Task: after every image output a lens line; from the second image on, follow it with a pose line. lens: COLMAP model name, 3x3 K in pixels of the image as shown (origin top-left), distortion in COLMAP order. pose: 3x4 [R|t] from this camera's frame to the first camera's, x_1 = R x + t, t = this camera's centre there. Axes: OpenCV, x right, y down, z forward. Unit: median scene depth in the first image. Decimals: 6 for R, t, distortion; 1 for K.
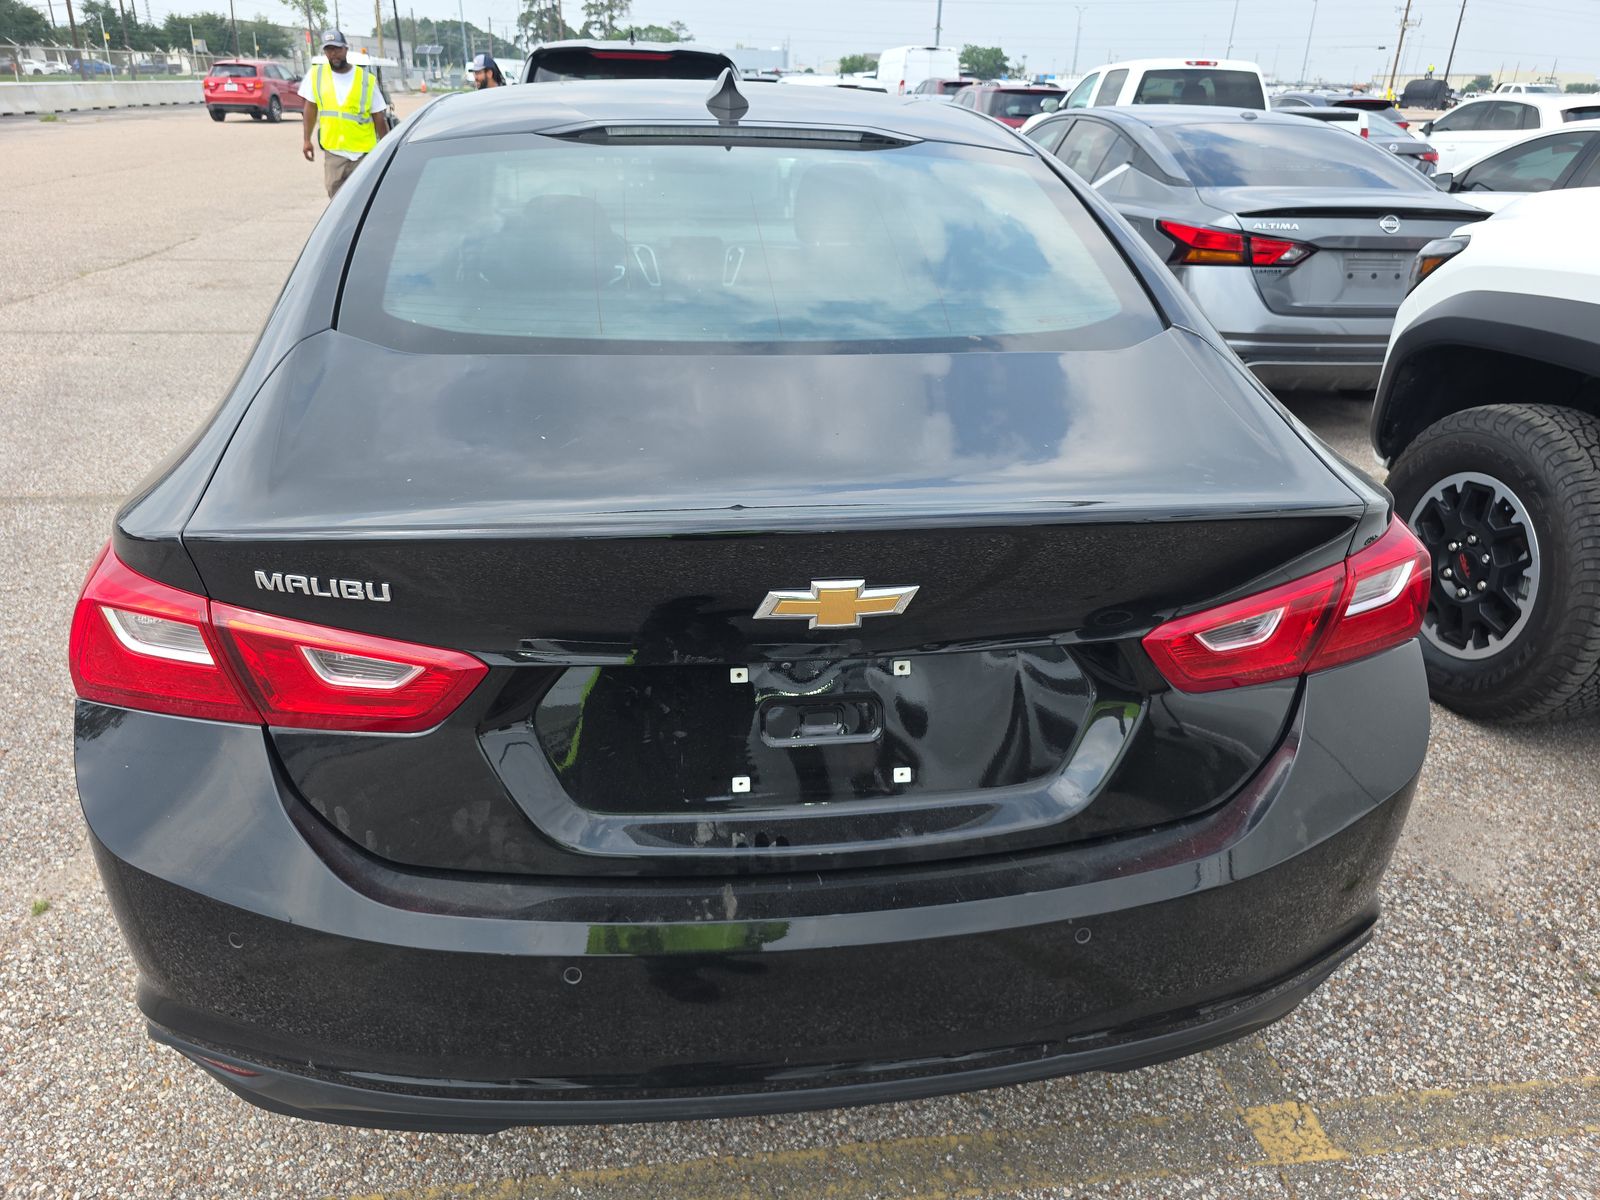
lens RADIAL K [[1090.6, 0, 804.9], [0, 1090.6, 591.2], [0, 0, 1]] dist [0.034921, -0.036887]
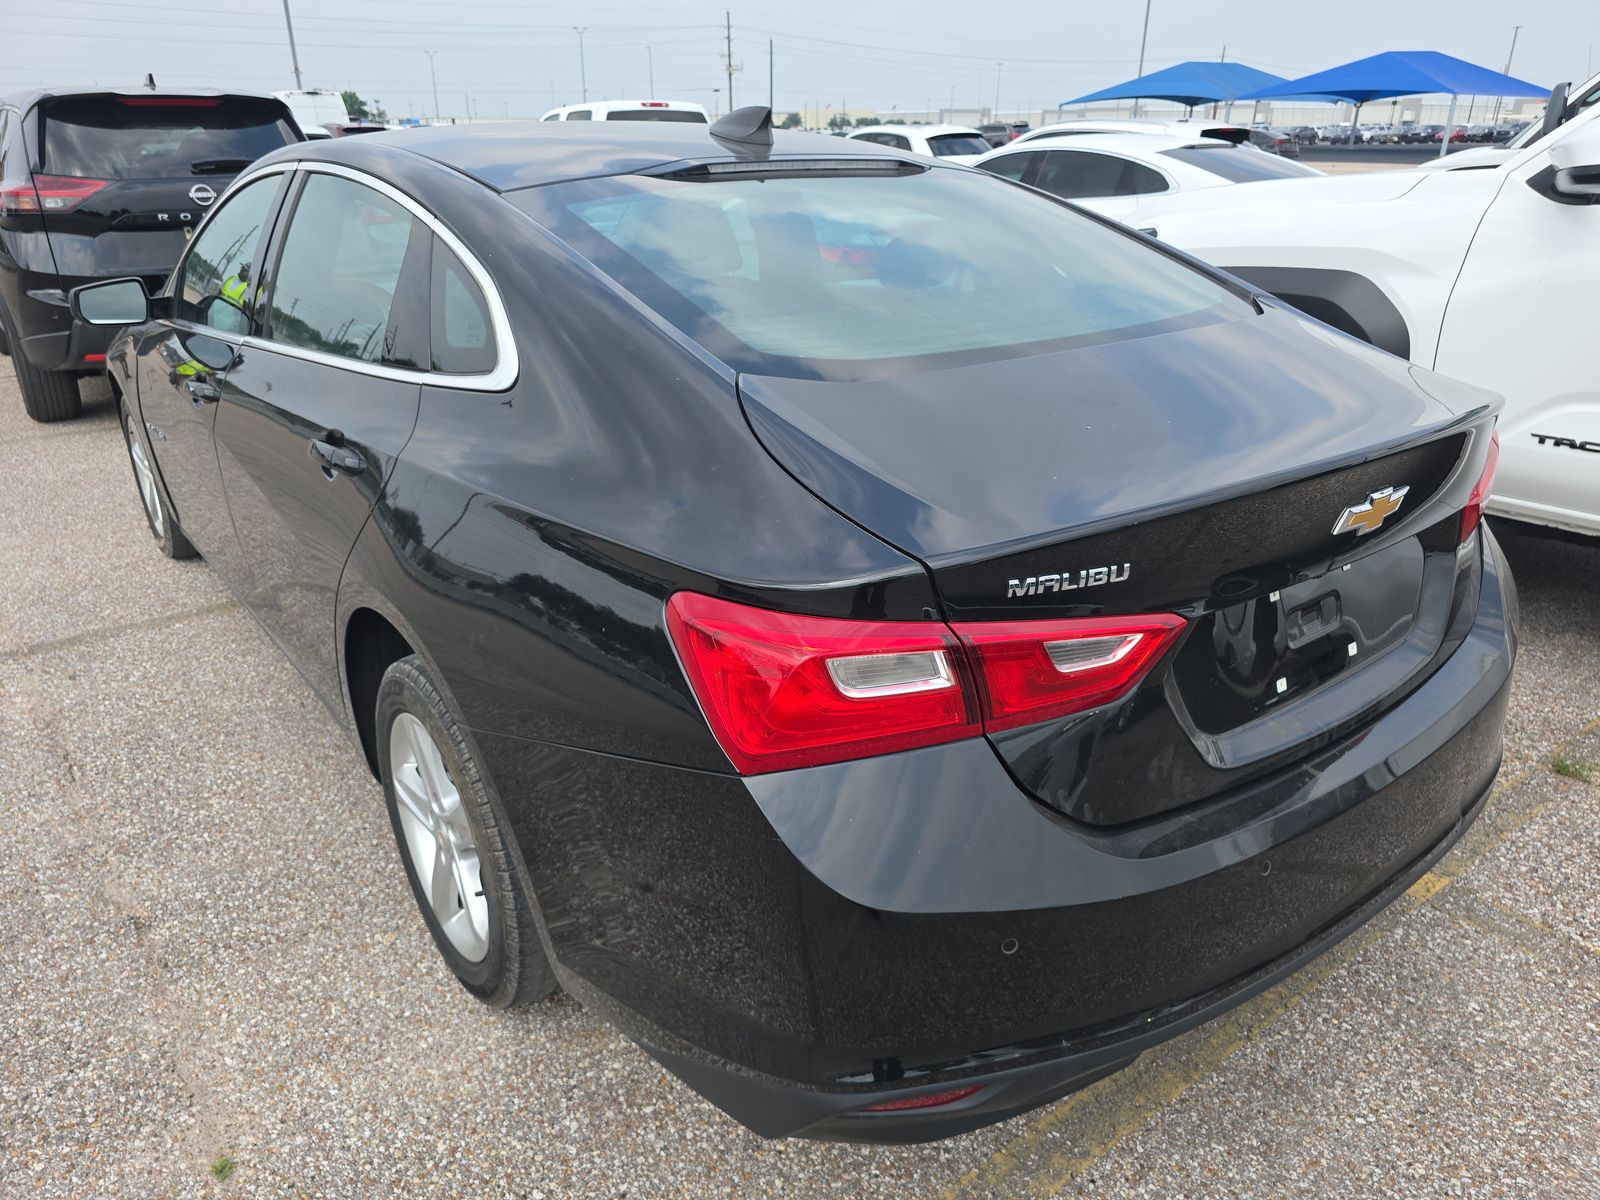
lens RADIAL K [[1090.6, 0, 786.9], [0, 1090.6, 608.1], [0, 0, 1]] dist [0.034921, -0.036887]
pose [[0.870606, -0.217034, 0.441522, -0.719001], [0.225822, 0.973599, 0.033299, -0.046984], [-0.437093, 0.070715, 0.896632, 0.100789]]
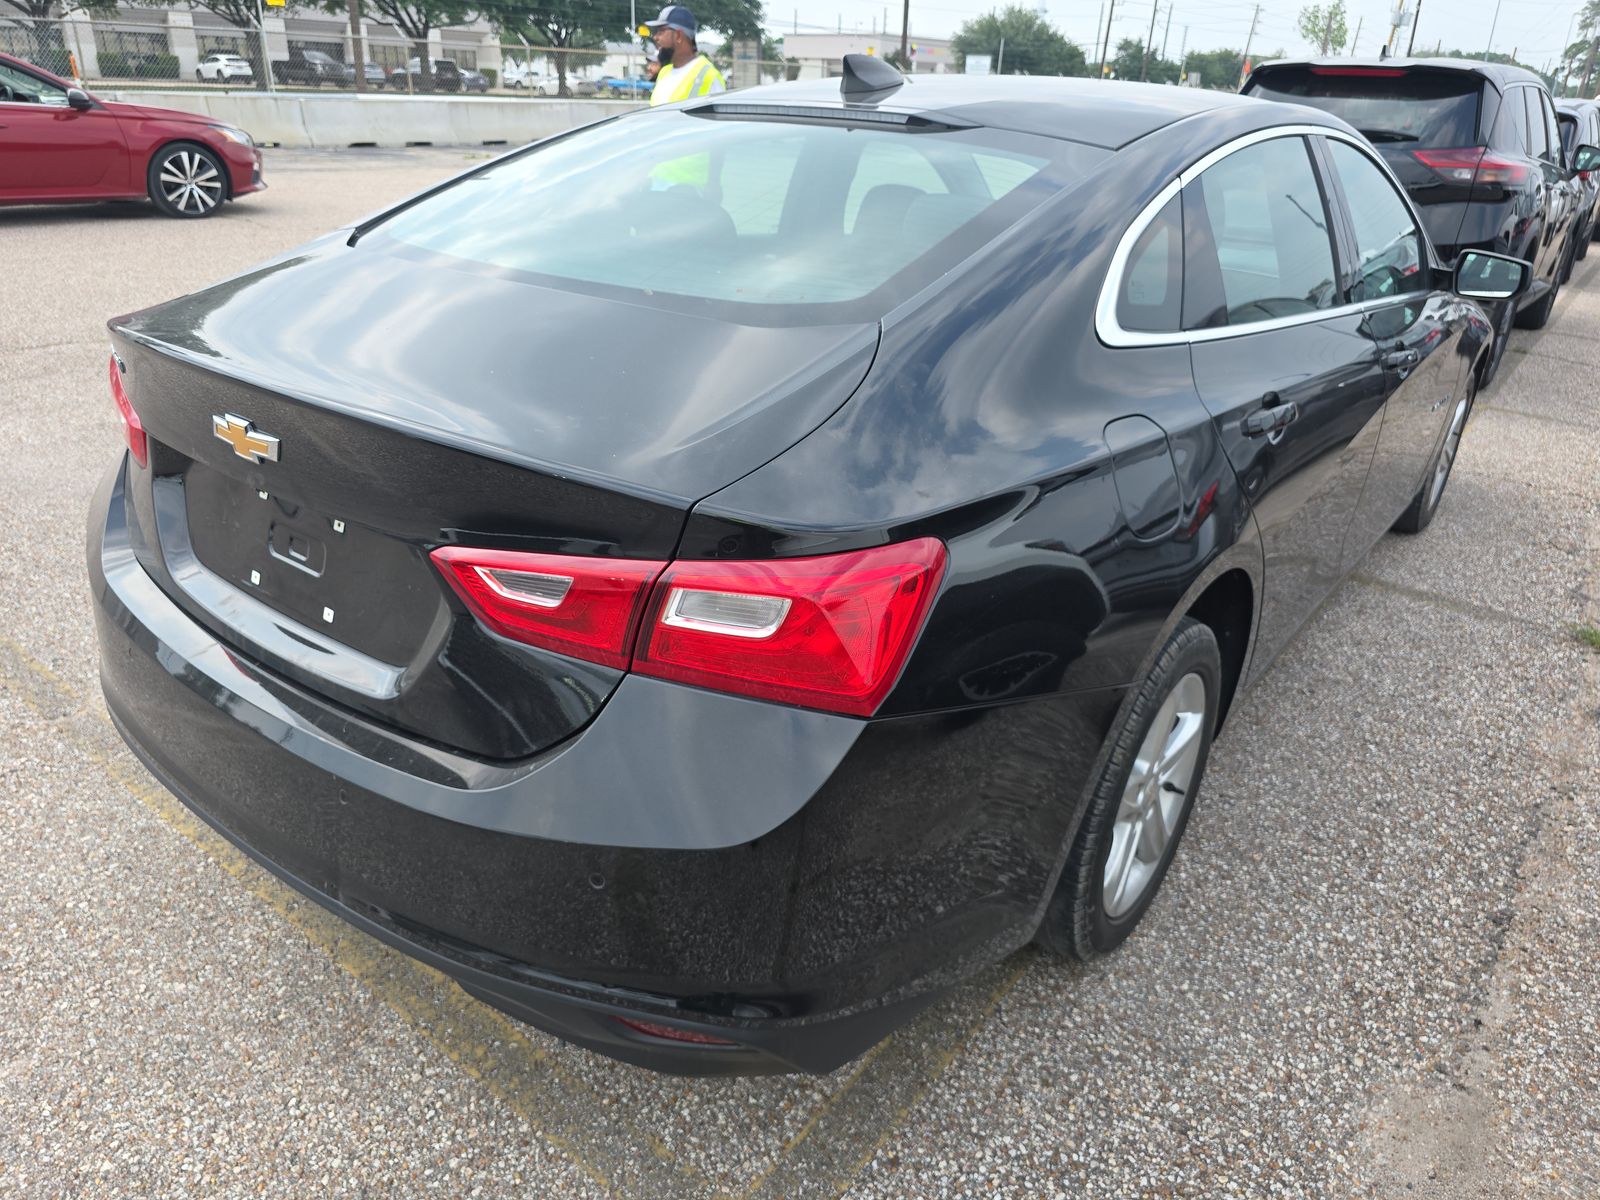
lens RADIAL K [[1090.6, 0, 799.7], [0, 1090.6, 595.1], [0, 0, 1]] dist [0.034921, -0.036887]
pose [[0.701932, 0.299126, -0.646386, 0.847444], [-0.313609, 0.944627, 0.096583, -0.090723], [0.639485, 0.134918, 0.756873, 0.296180]]
